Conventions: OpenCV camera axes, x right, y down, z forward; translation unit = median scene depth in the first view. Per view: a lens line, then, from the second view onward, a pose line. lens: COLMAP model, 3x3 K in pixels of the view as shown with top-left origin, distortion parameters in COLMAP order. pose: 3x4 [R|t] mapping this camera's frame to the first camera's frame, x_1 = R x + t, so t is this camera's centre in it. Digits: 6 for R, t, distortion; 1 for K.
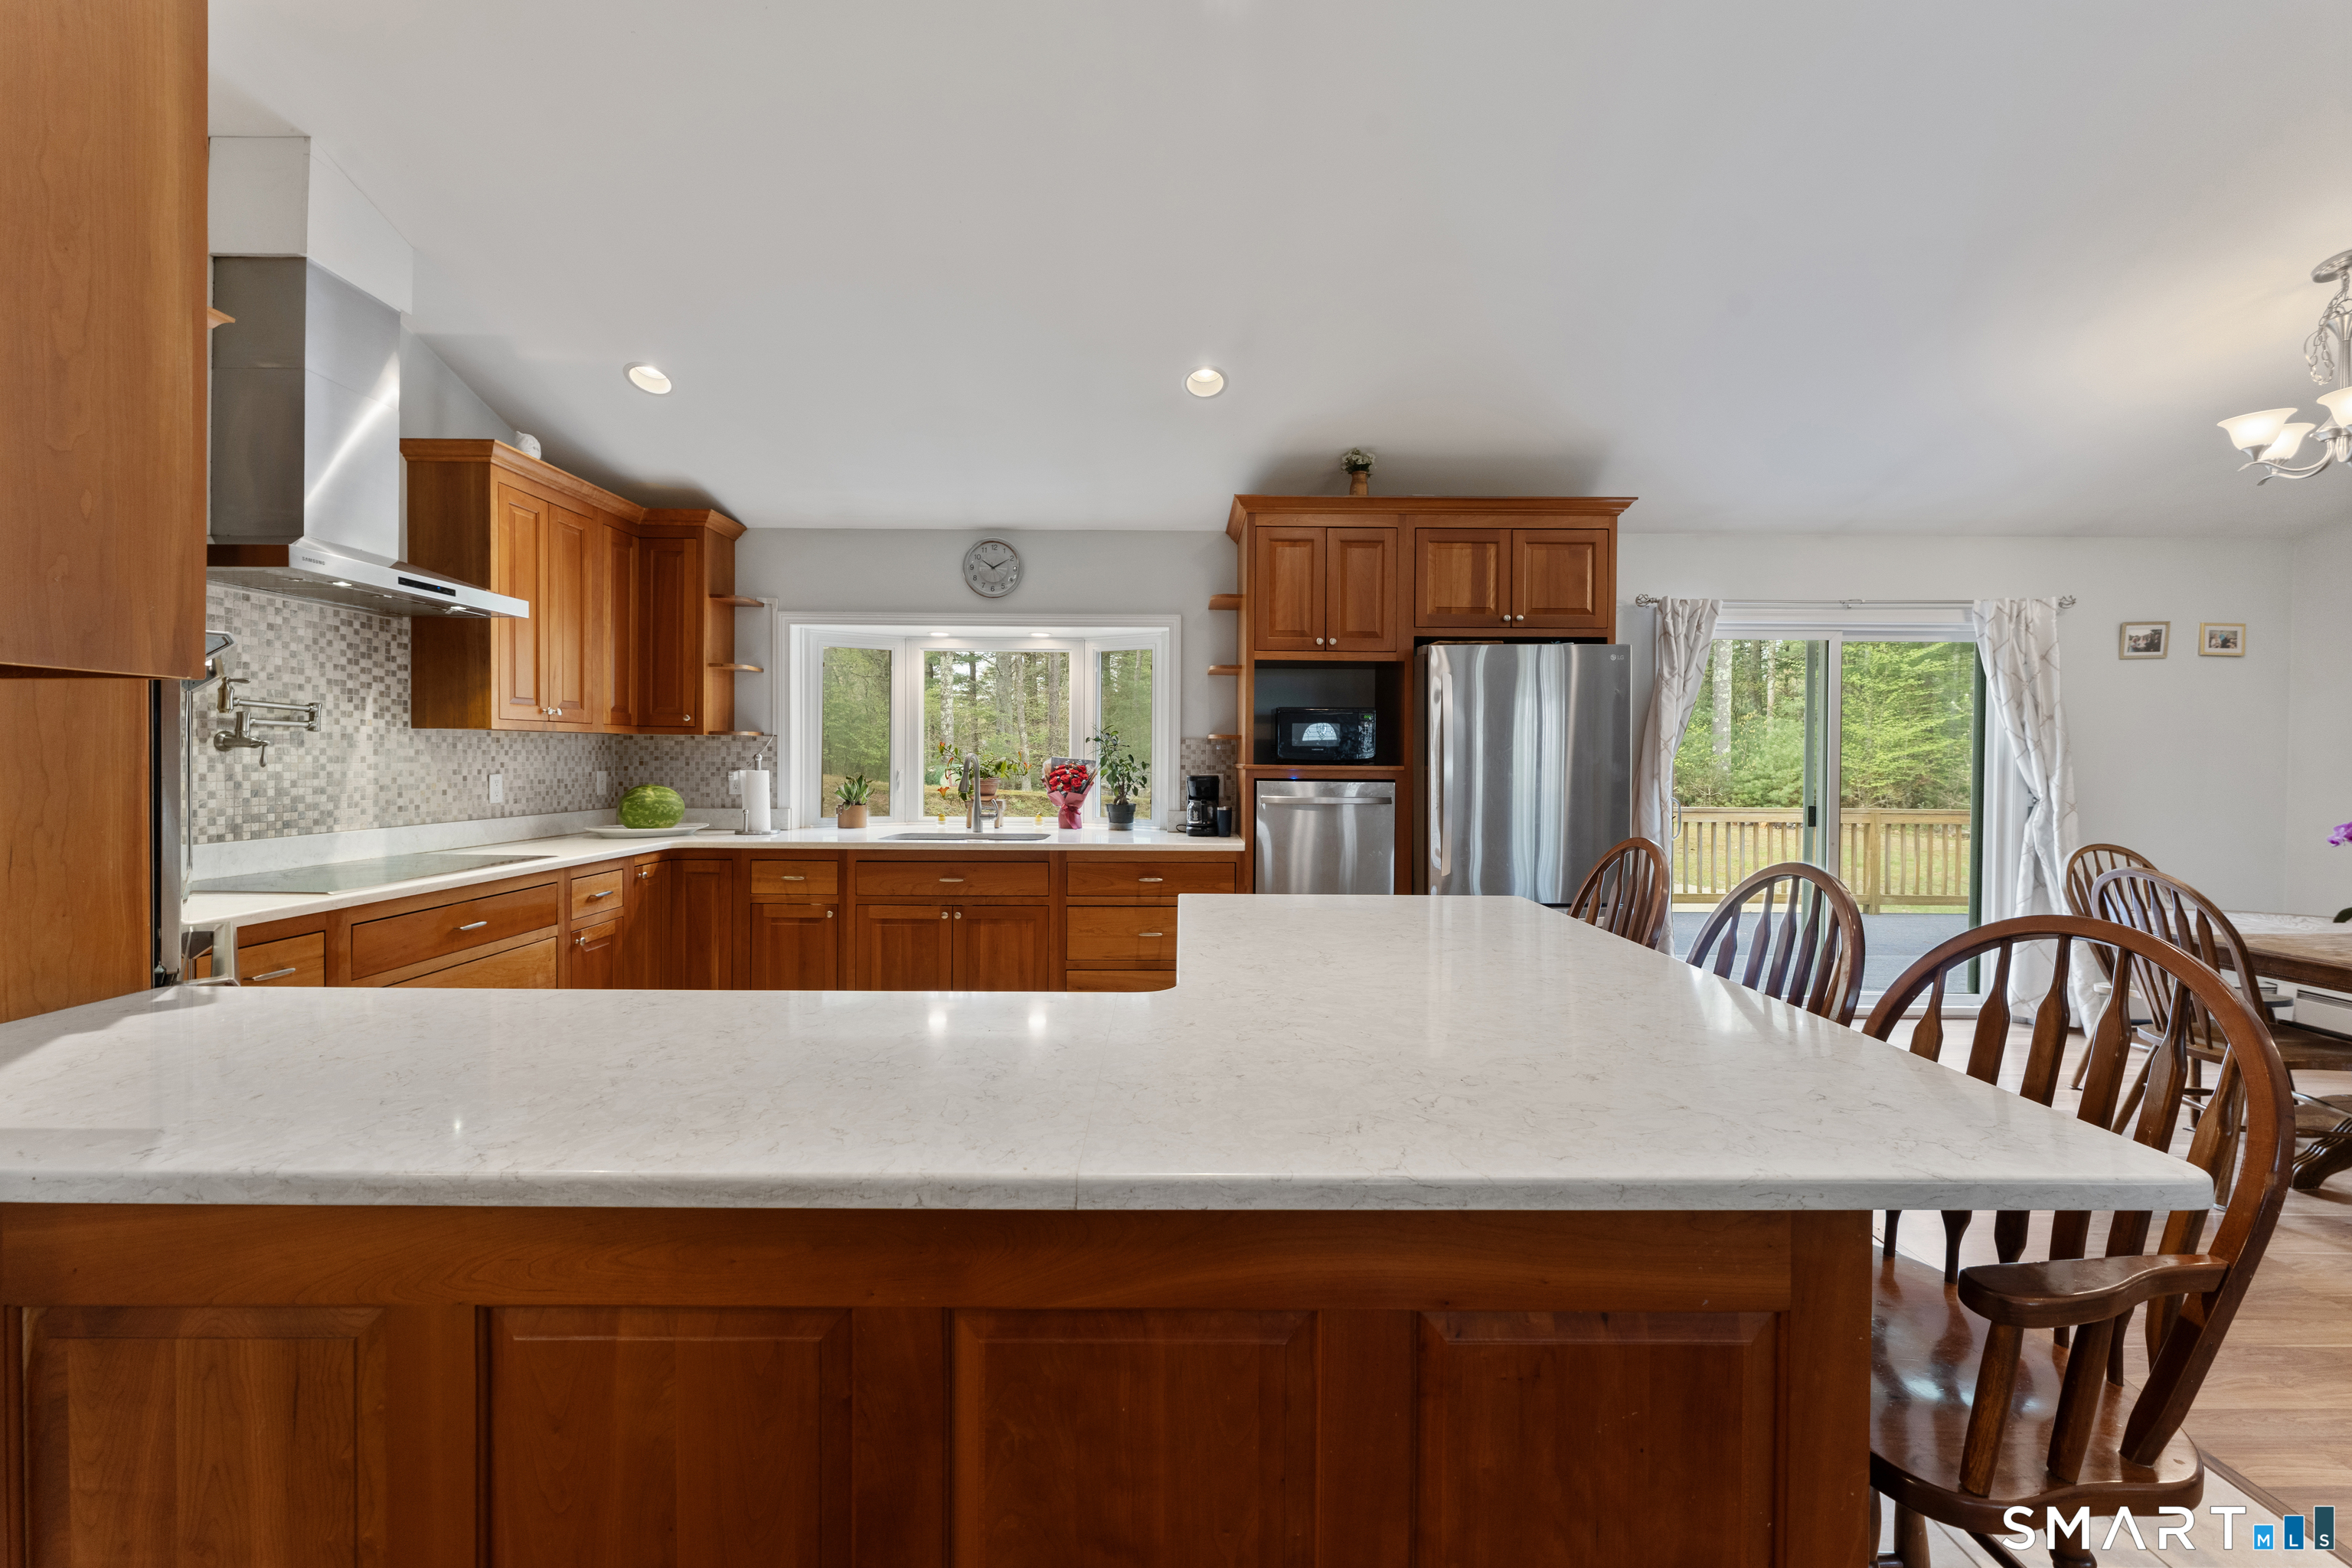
lens RADIAL K [[947.7, 0, 1177.9], [0, 947.7, 767.4], [0, 0, 1]] dist [0.003326, -0.001033]
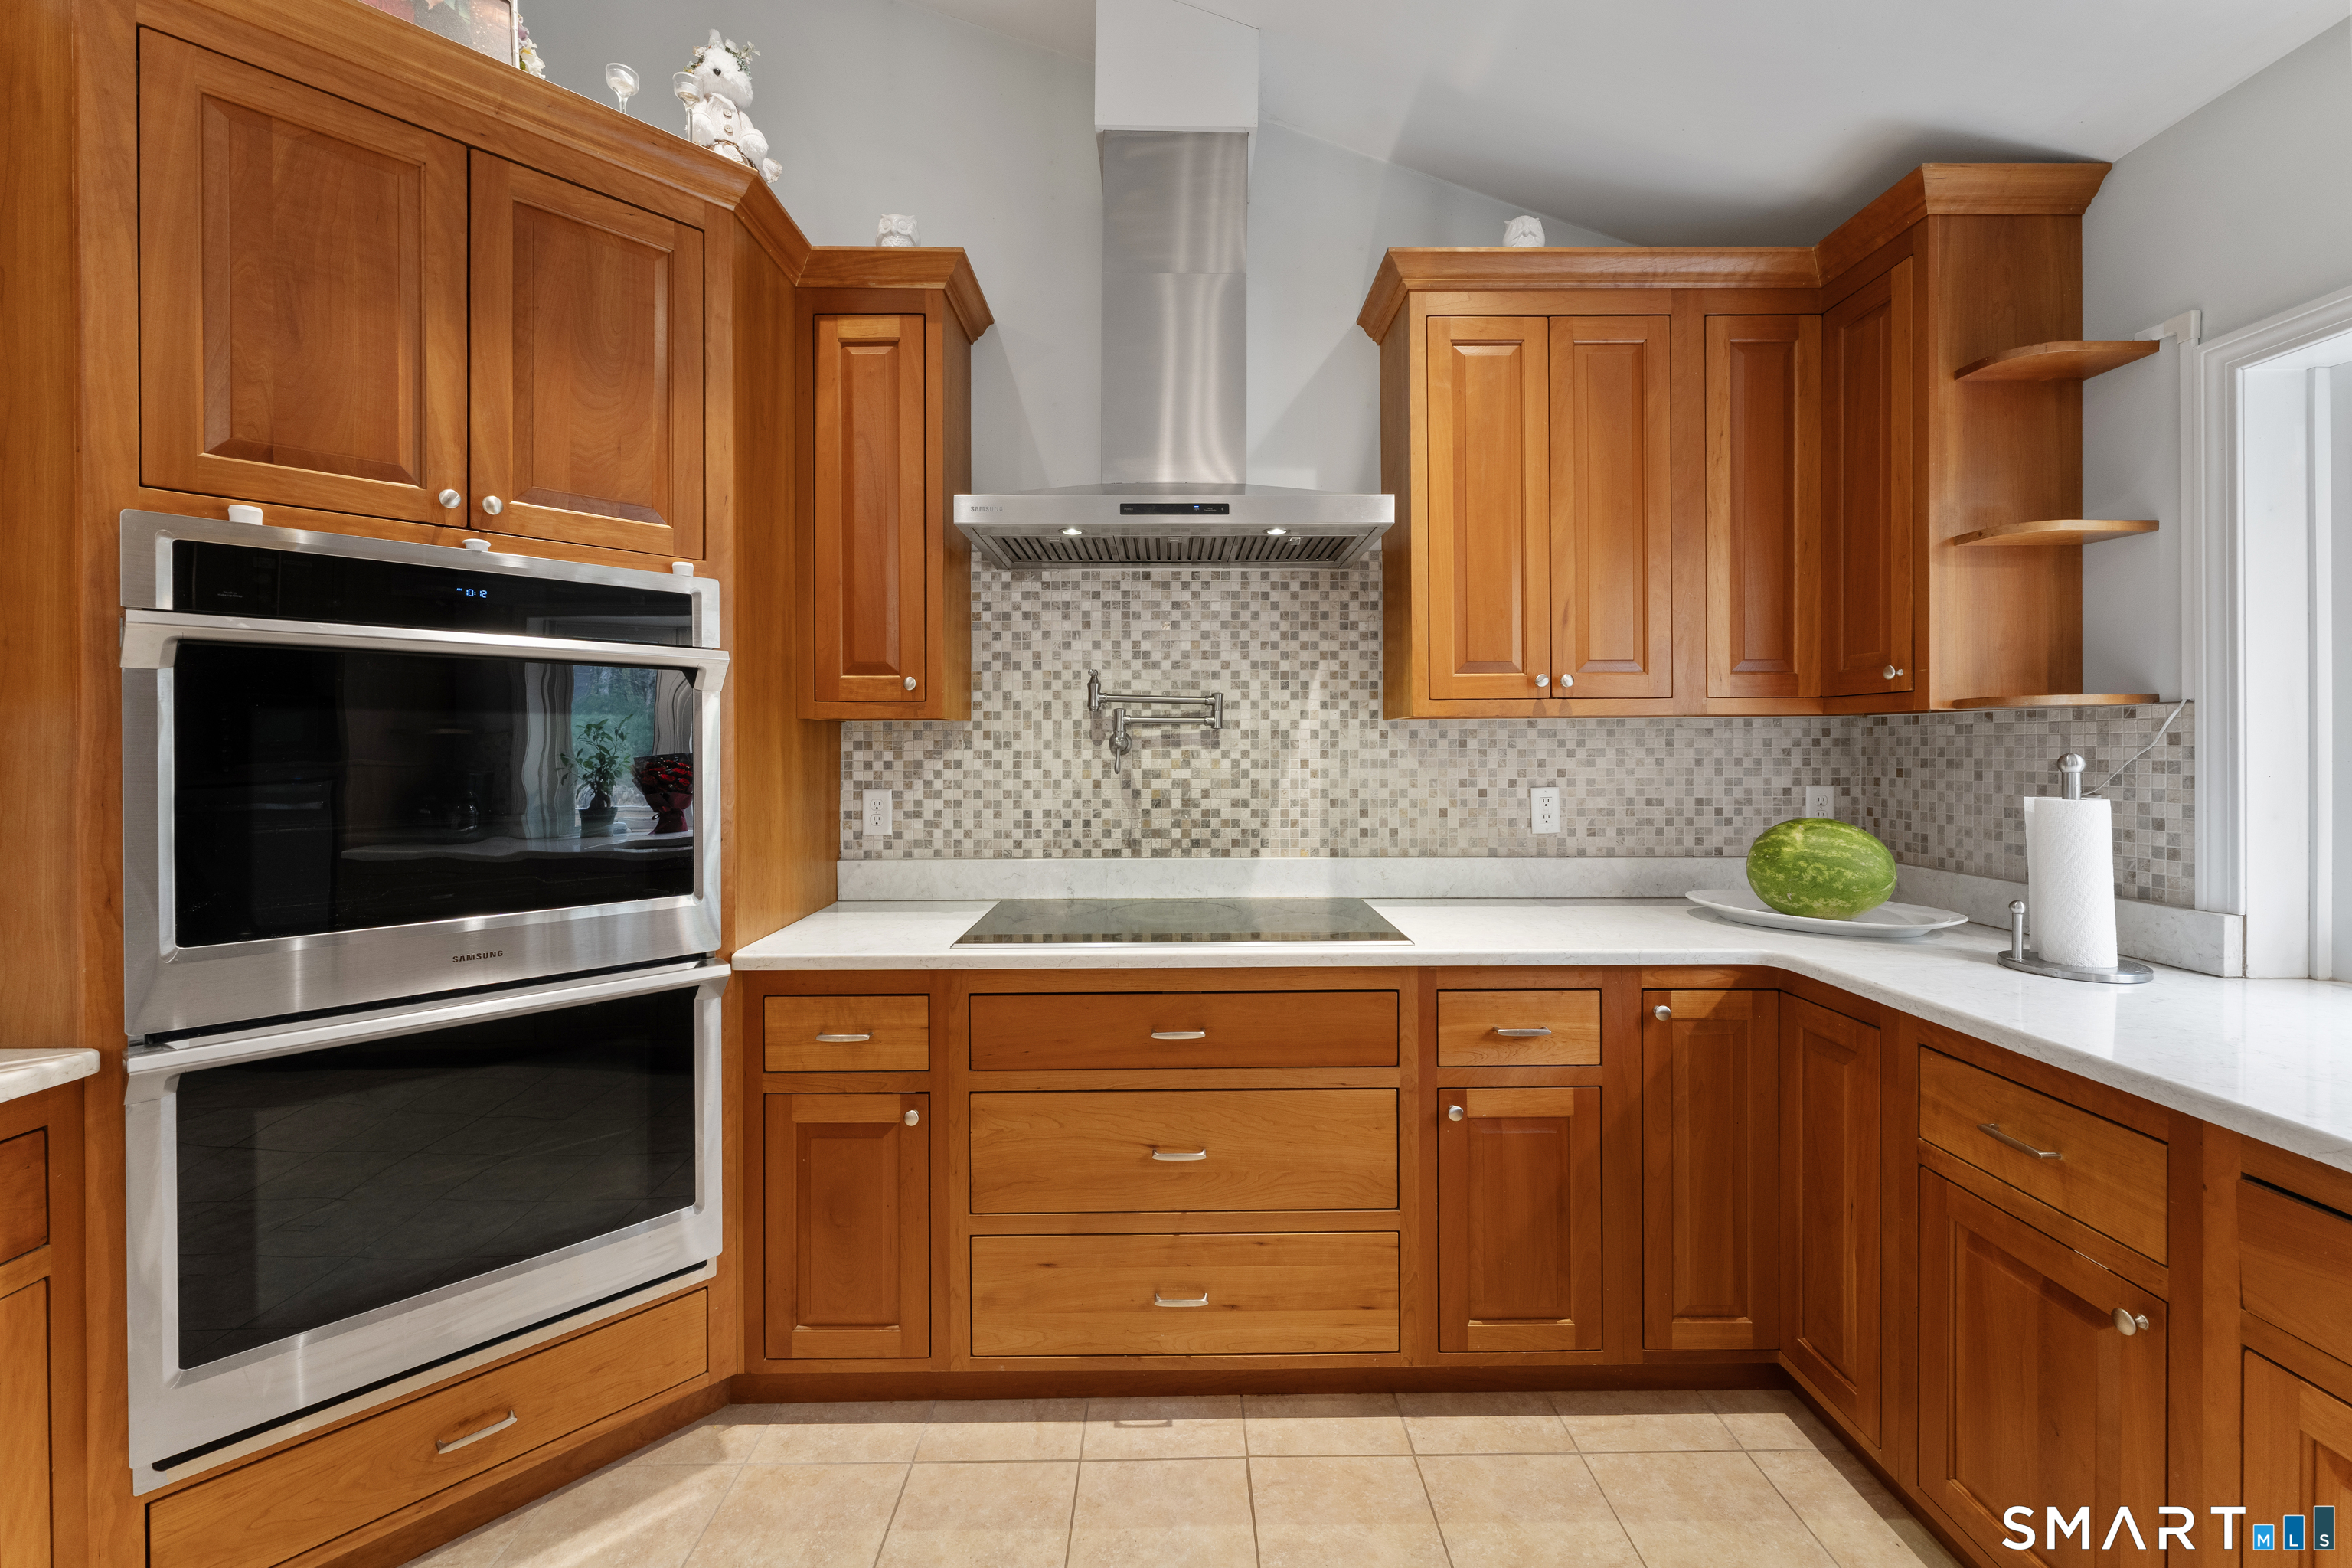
lens RADIAL K [[947.7, 0, 1180.1], [0, 947.7, 749.6], [0, 0, 1]] dist [0.003326, -0.001033]
pose [[0.010382, -0.004738, -0.999935, -0.087395], [-0.008657, 0.999951, -0.004828, -0.012369], [0.999909, 0.008707, 0.010340, 0.720262]]
